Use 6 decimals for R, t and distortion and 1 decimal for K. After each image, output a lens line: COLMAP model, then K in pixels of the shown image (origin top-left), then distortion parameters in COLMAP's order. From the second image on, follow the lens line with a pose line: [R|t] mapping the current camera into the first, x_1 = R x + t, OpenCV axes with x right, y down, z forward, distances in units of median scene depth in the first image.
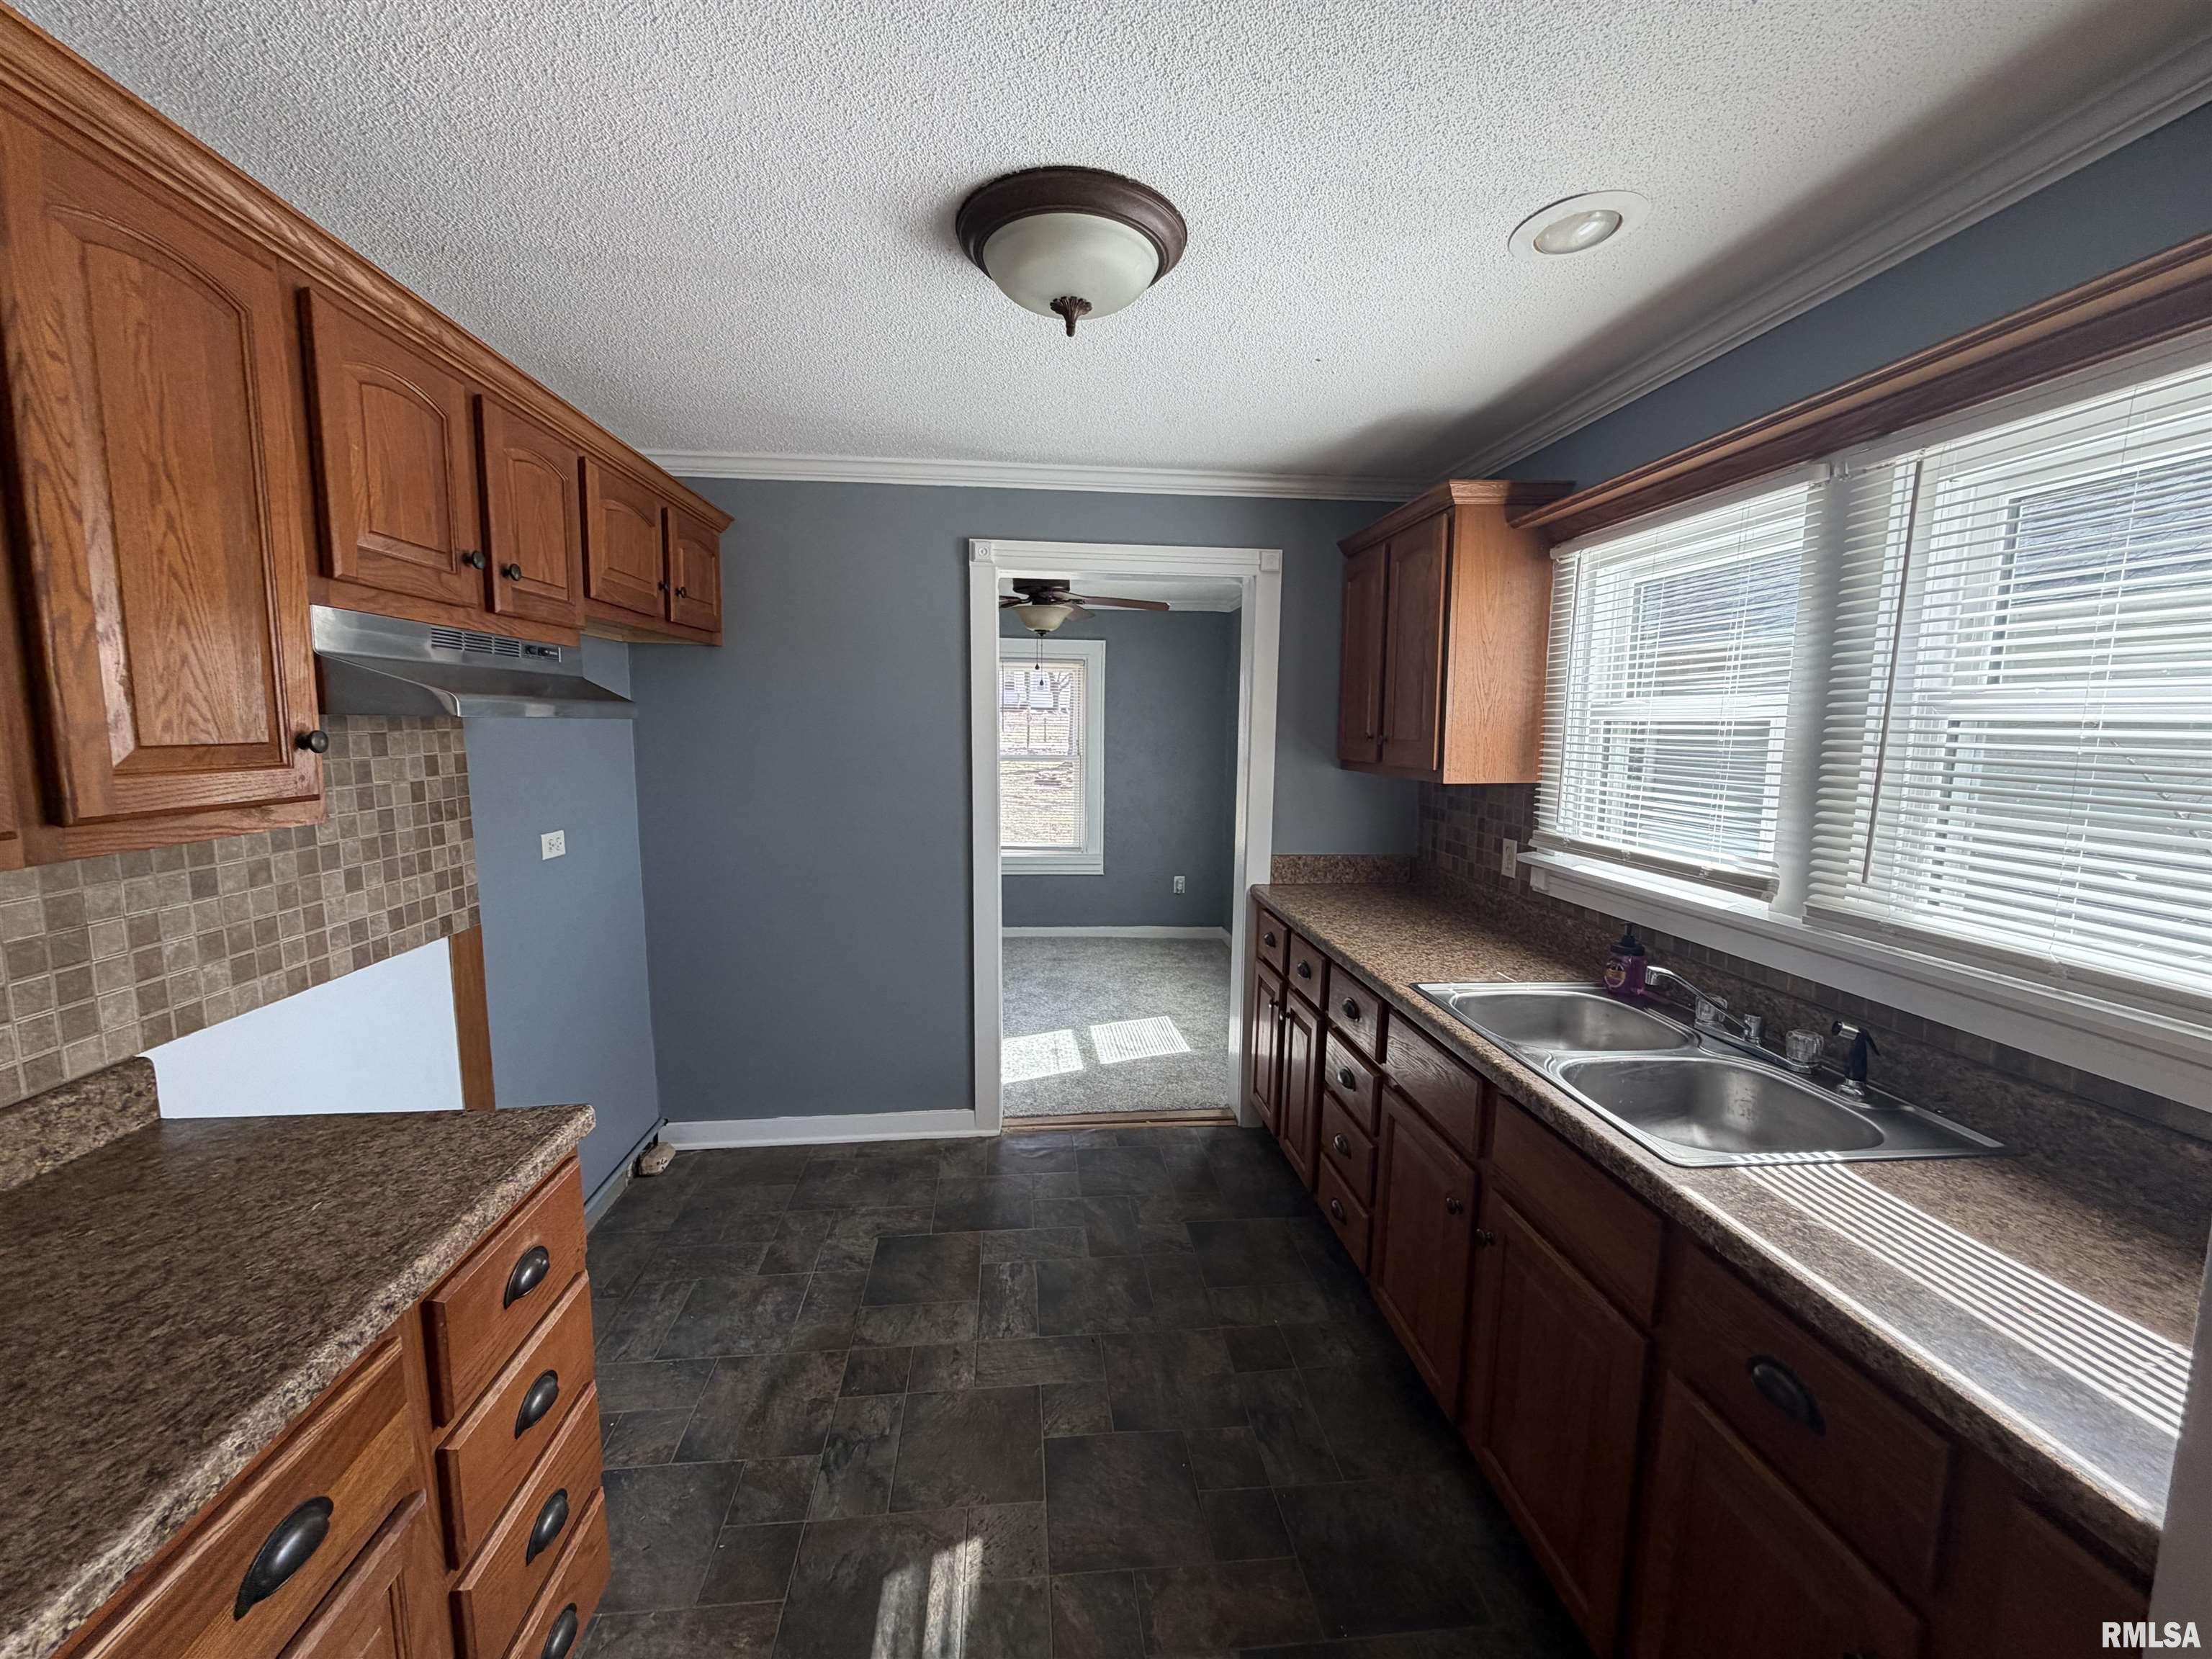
lens RADIAL K [[889.6, 0, 1105.6], [0, 889.6, 828.5], [0, 0, 1]] dist [0.001797, 0.000180]
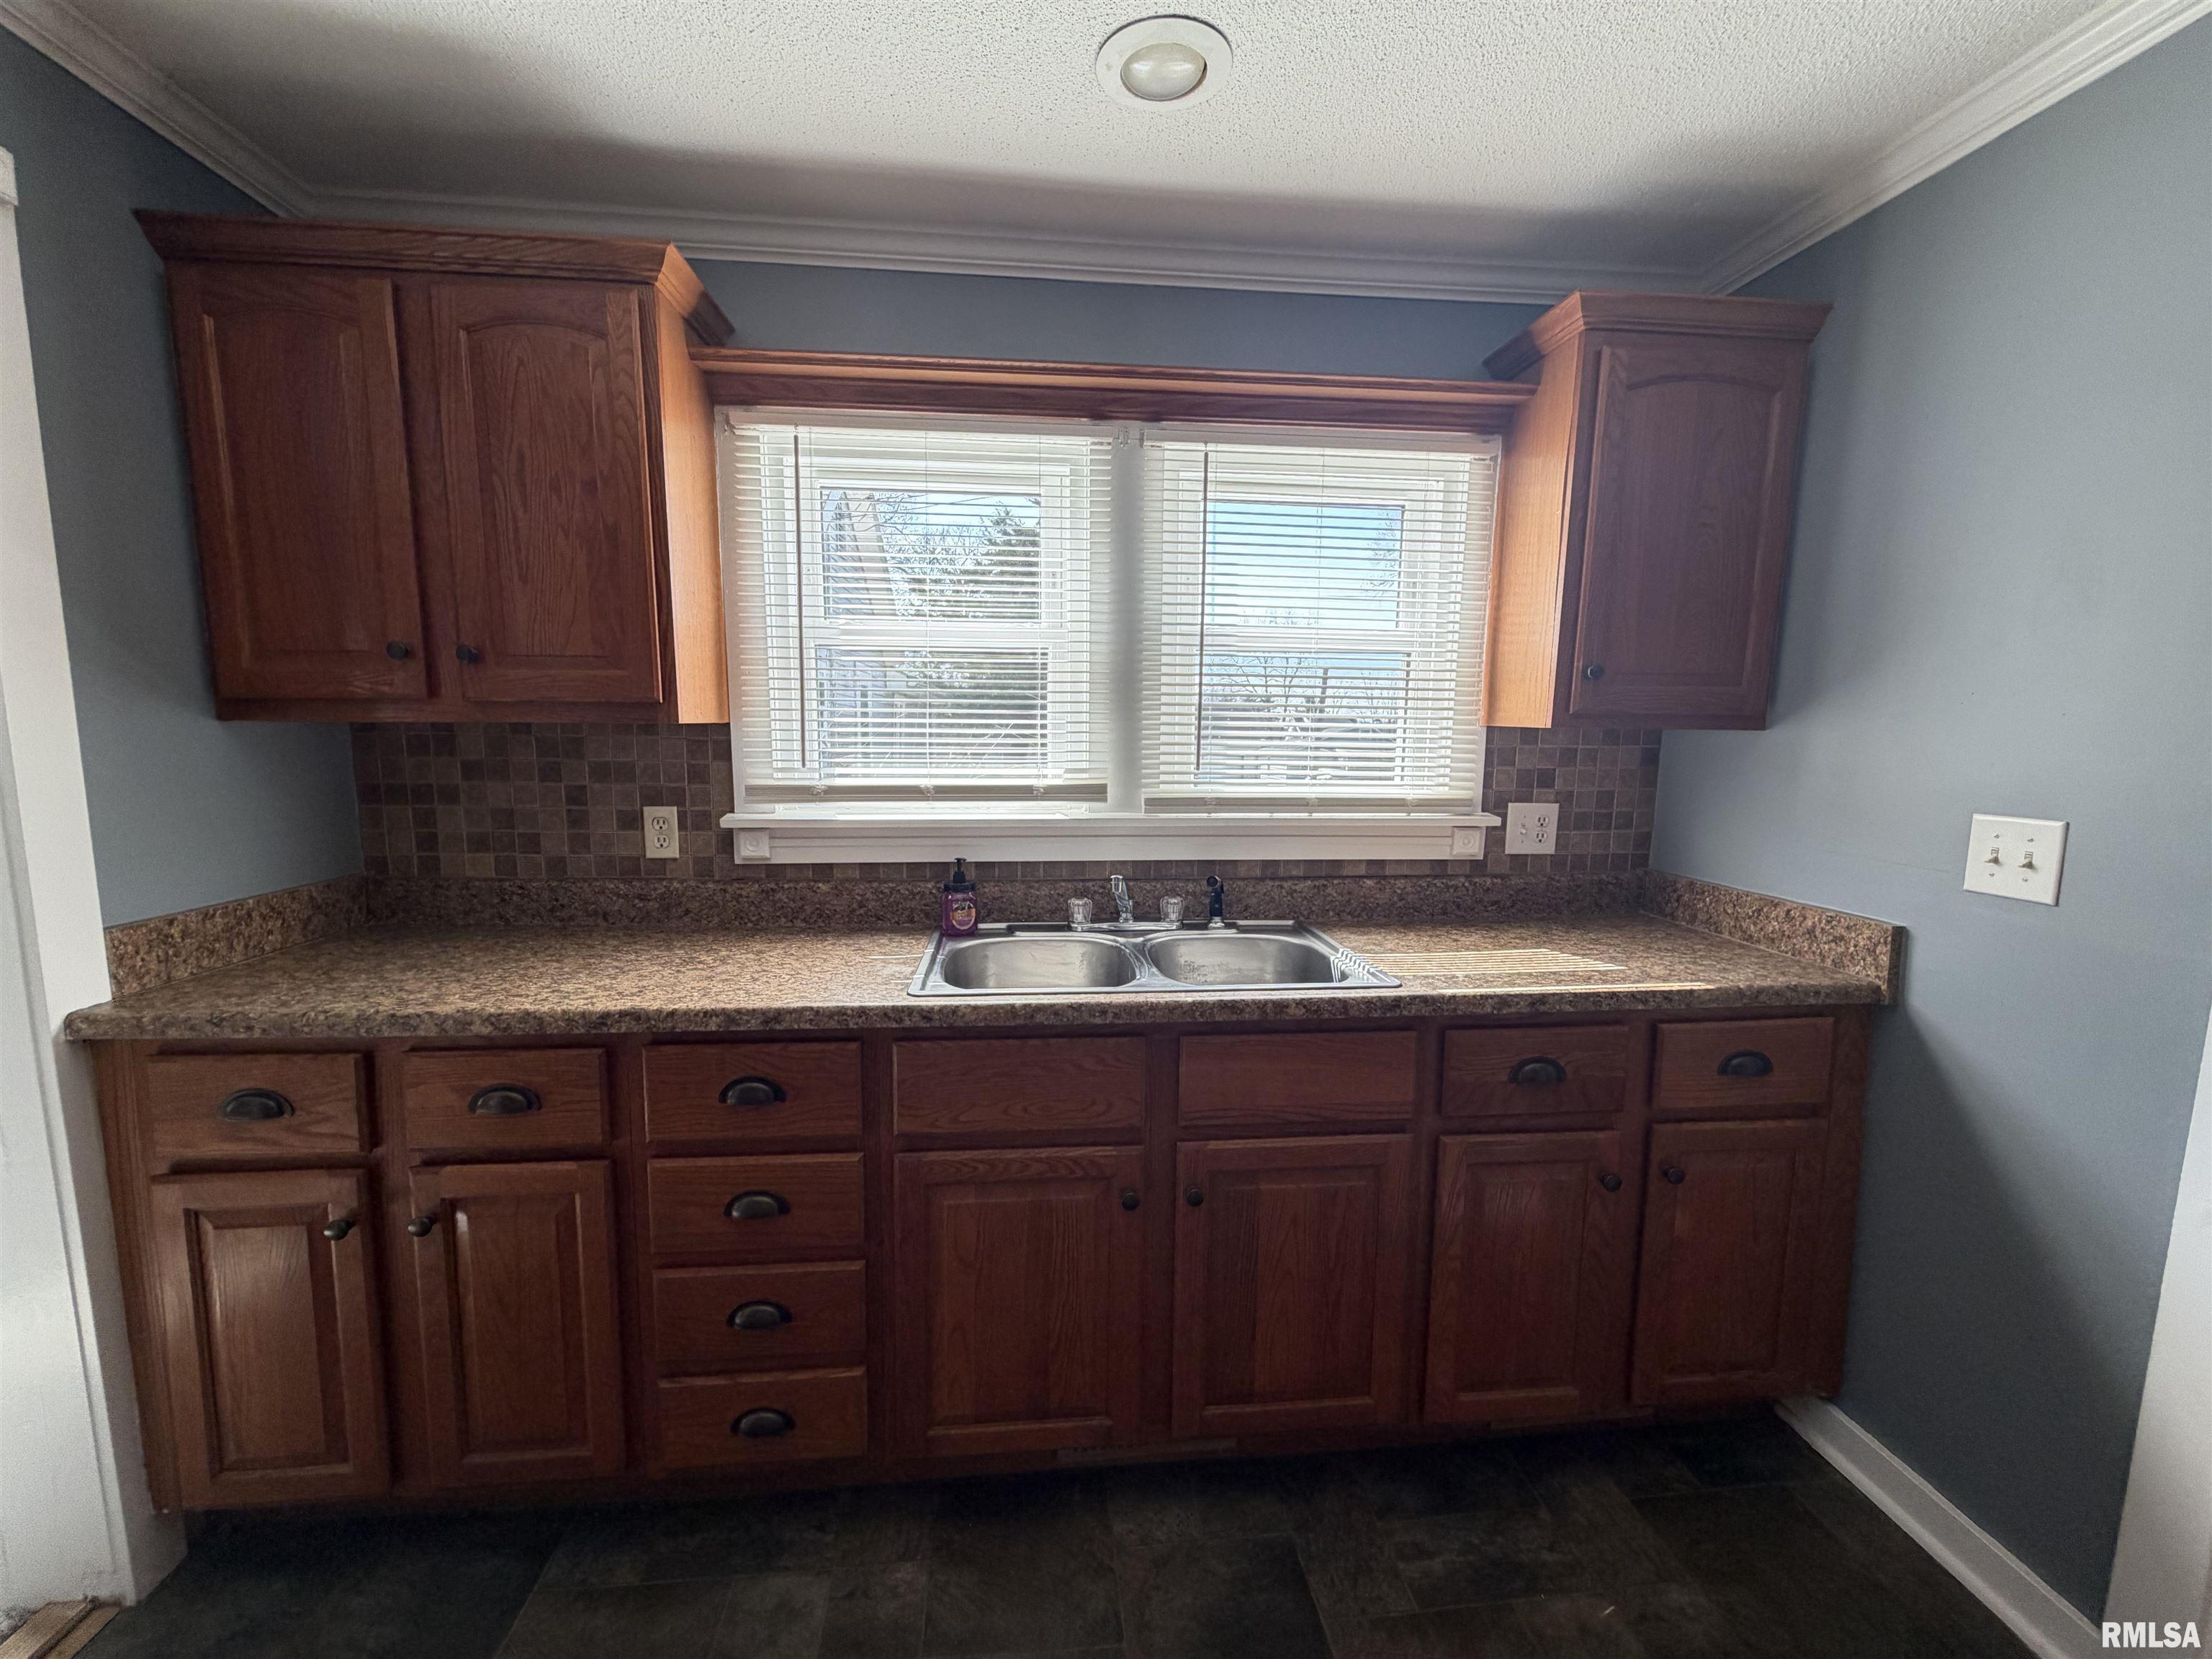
lens RADIAL K [[889.6, 0, 1108.2], [0, 889.6, 826.6], [0, 0, 1]] dist [0.001797, 0.000180]
pose [[-0.006475, -0.122851, 0.992404, -0.380415], [0.112432, 0.986043, 0.122797, -0.027381], [-0.993638, 0.112373, 0.007427, 0.925499]]
